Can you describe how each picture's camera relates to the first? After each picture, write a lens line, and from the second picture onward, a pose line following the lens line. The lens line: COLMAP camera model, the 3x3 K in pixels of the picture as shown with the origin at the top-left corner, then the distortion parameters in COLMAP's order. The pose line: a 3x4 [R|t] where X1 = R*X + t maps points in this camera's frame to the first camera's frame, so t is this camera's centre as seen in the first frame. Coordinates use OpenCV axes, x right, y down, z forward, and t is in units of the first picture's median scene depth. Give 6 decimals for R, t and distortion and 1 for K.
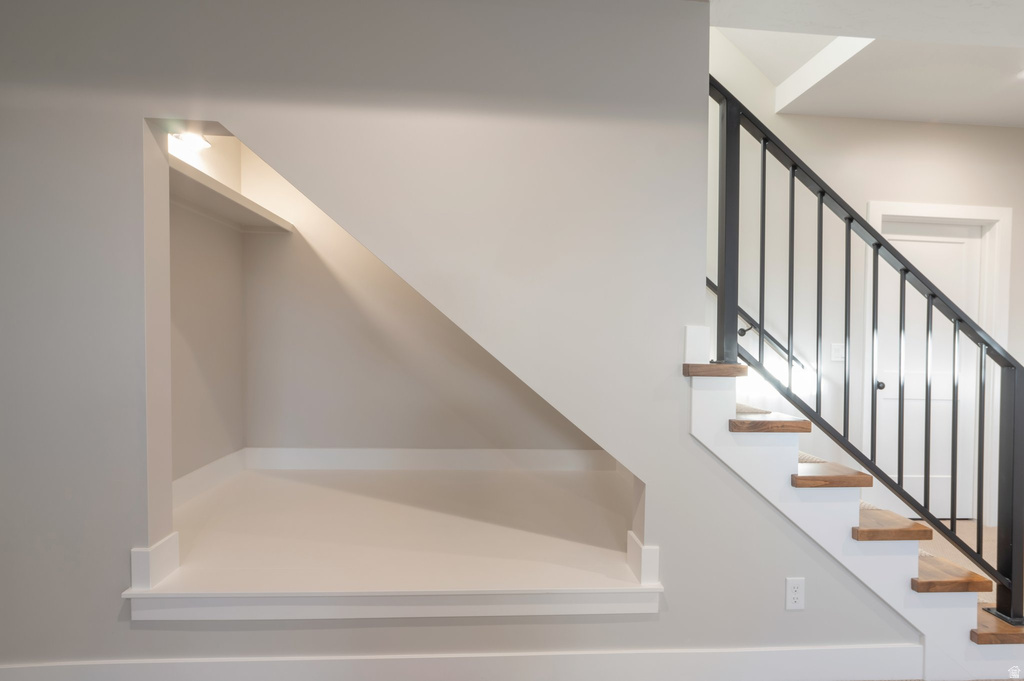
lens RADIAL K [[448.6, 0, 511.5], [0, 448.6, 353.2], [0, 0, 1]] dist [0.000590, 0.000112]
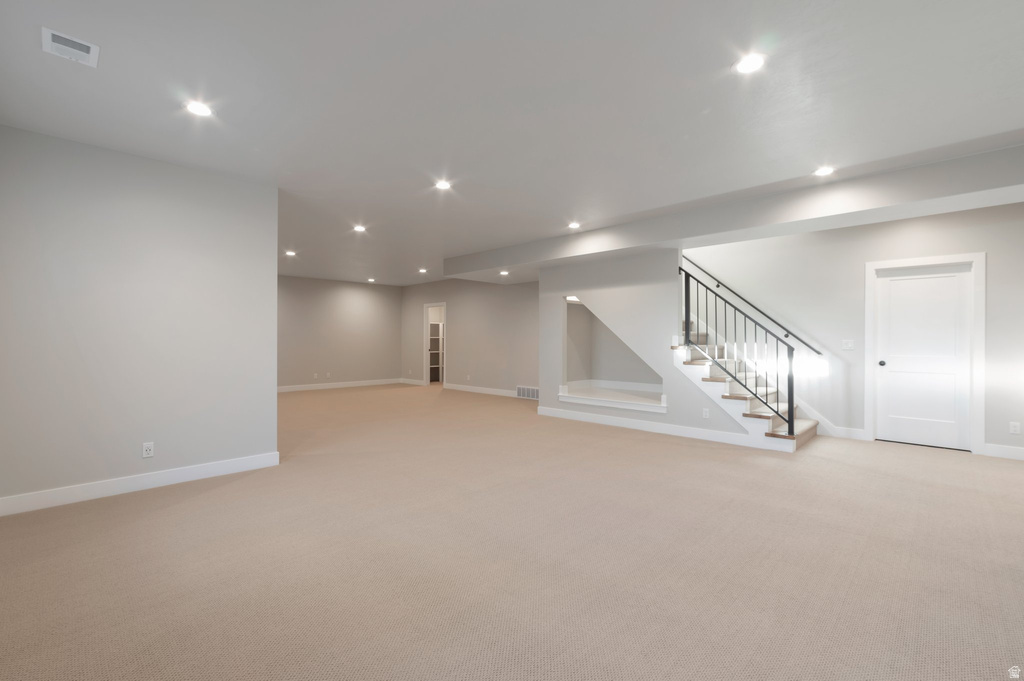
lens RADIAL K [[461.9, 0, 509.0], [0, 461.9, 336.2], [0, 0, 1]] dist [0.000406, 0.000118]
pose [[0.662406, -0.024416, -0.748747, 2.249927], [-0.021922, 0.998409, -0.051952, 0.167782], [0.748824, 0.050827, 0.660817, -2.411238]]
